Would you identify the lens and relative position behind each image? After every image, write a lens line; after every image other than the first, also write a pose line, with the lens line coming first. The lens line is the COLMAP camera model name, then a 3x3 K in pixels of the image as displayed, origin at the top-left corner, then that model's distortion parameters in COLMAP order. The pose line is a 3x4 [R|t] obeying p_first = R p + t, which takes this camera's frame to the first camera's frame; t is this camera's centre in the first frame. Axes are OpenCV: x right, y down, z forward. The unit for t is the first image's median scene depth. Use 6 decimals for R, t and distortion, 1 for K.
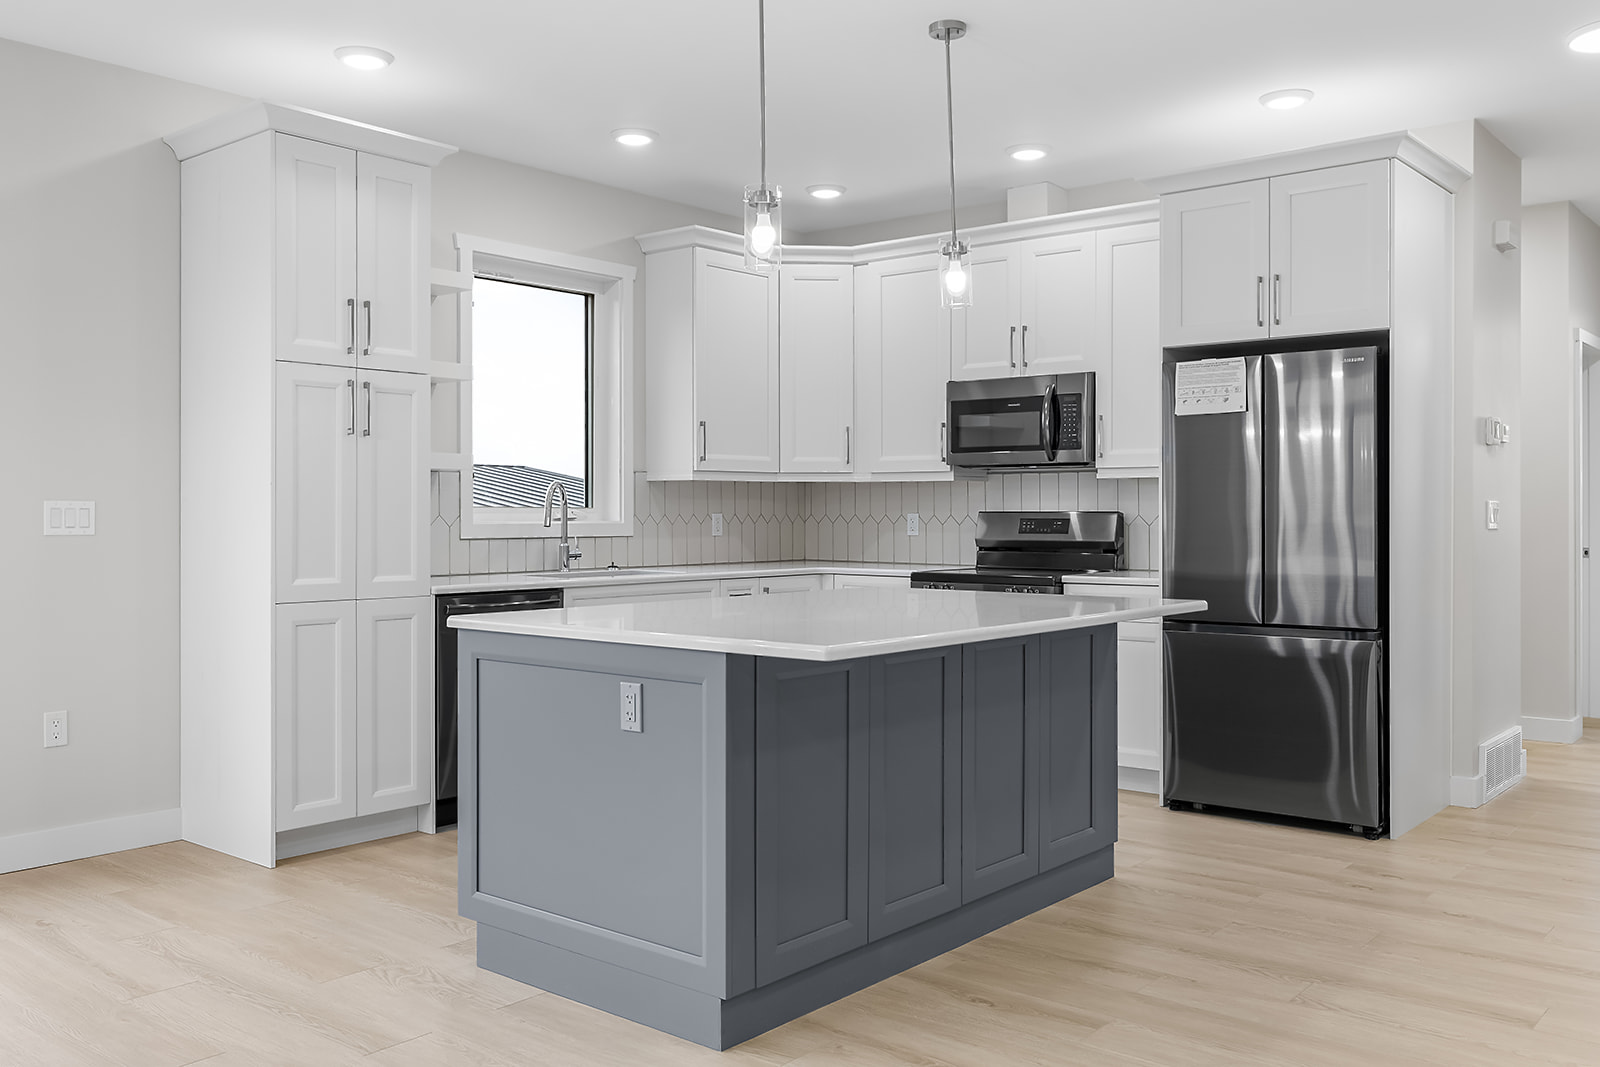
lens RADIAL K [[1360.0, 0, 800.0], [0, 1360.0, 533.5], [0, 0, 1]] dist [-0.030611, -0.001173]
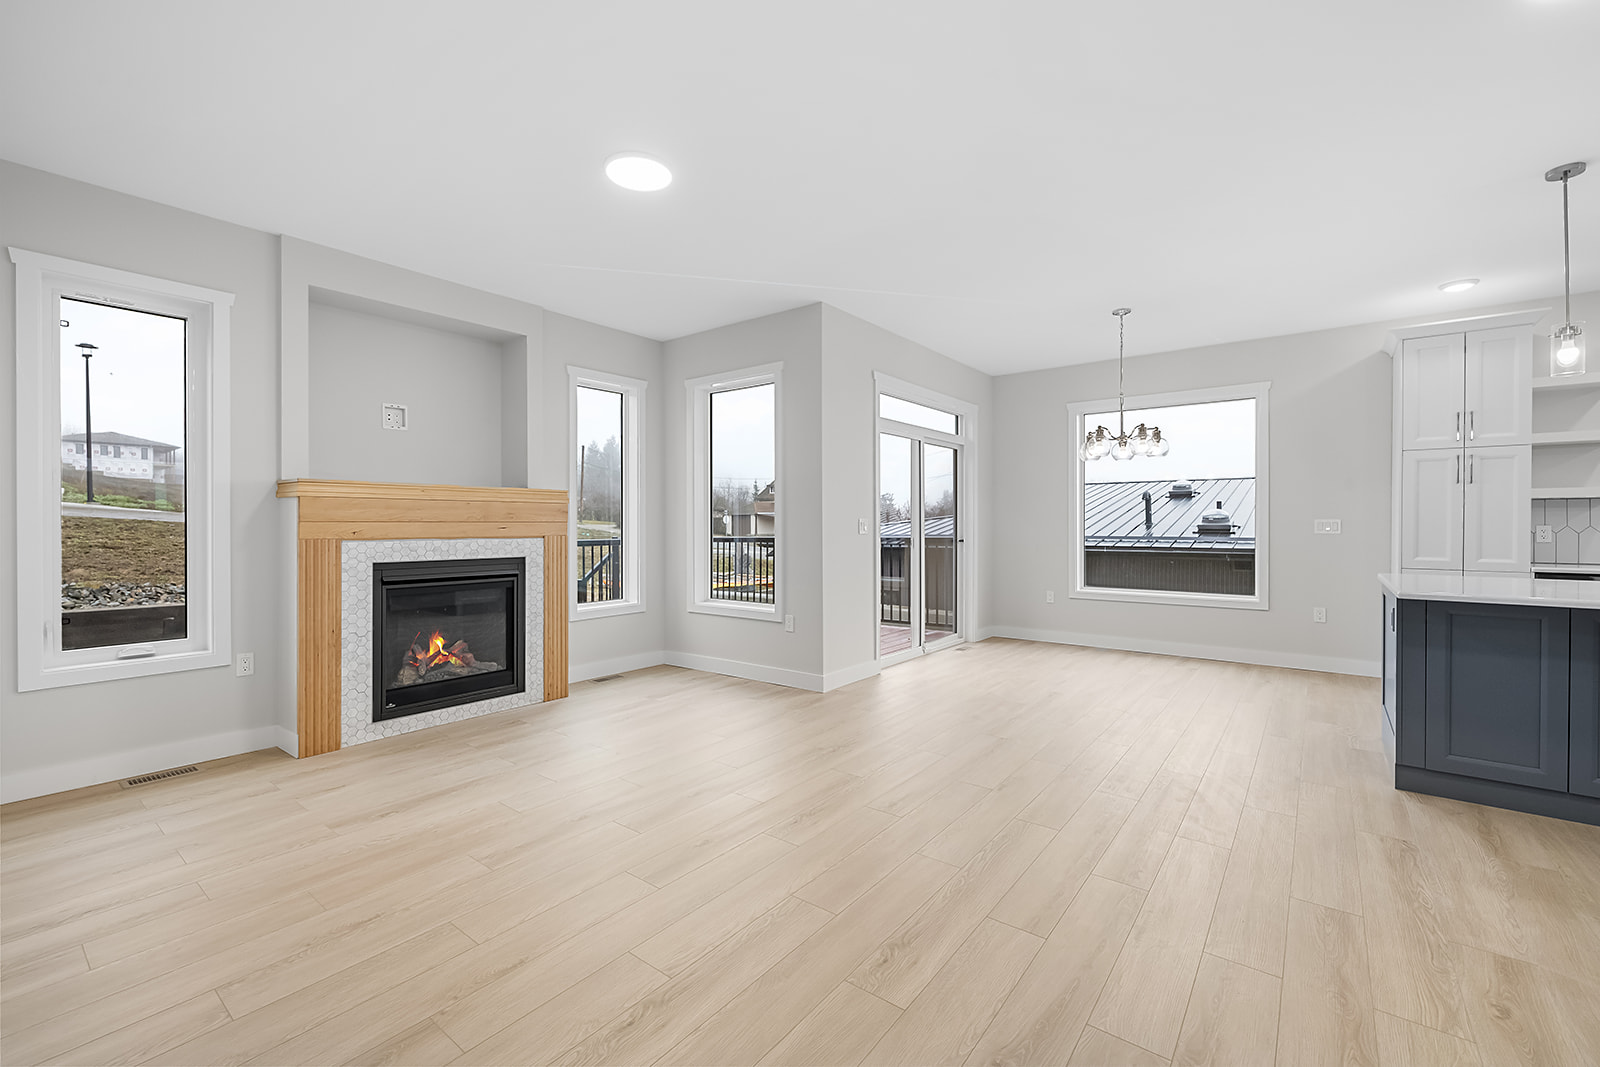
lens RADIAL K [[673.2, 0, 800.0], [0, 673.2, 533.5], [0, 0, 1]] dist [0.000583, 0.000067]
pose [[0.031789, 0.010051, -0.999444, 0.598508], [-0.016598, 0.999817, 0.009527, 0.003713], [0.999357, 0.016286, 0.031950, 0.046927]]
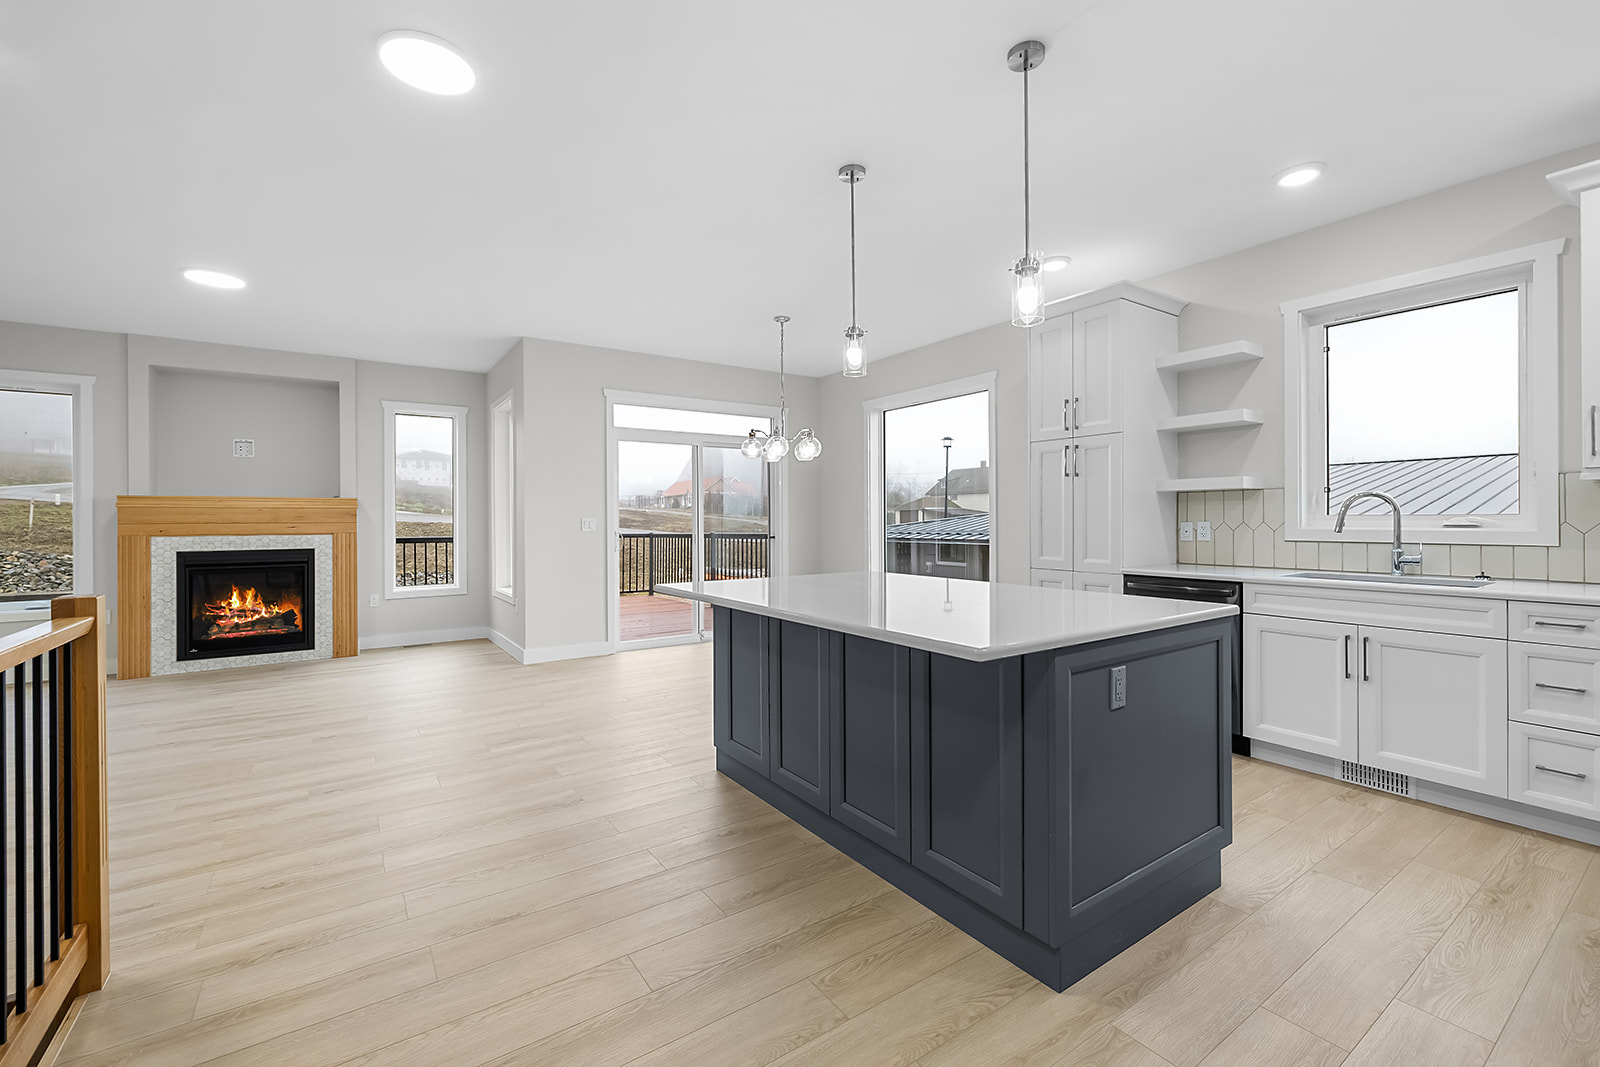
lens RADIAL K [[673.1, 0, 794.5], [0, 673.1, 528.6], [0, 0, 1]] dist [0.001040, 0.000211]
pose [[-0.270331, 0.010030, -0.962715, 0.618108], [-0.011555, 0.999840, 0.013661, -0.013841], [0.962698, 0.014817, -0.270172, 0.921325]]
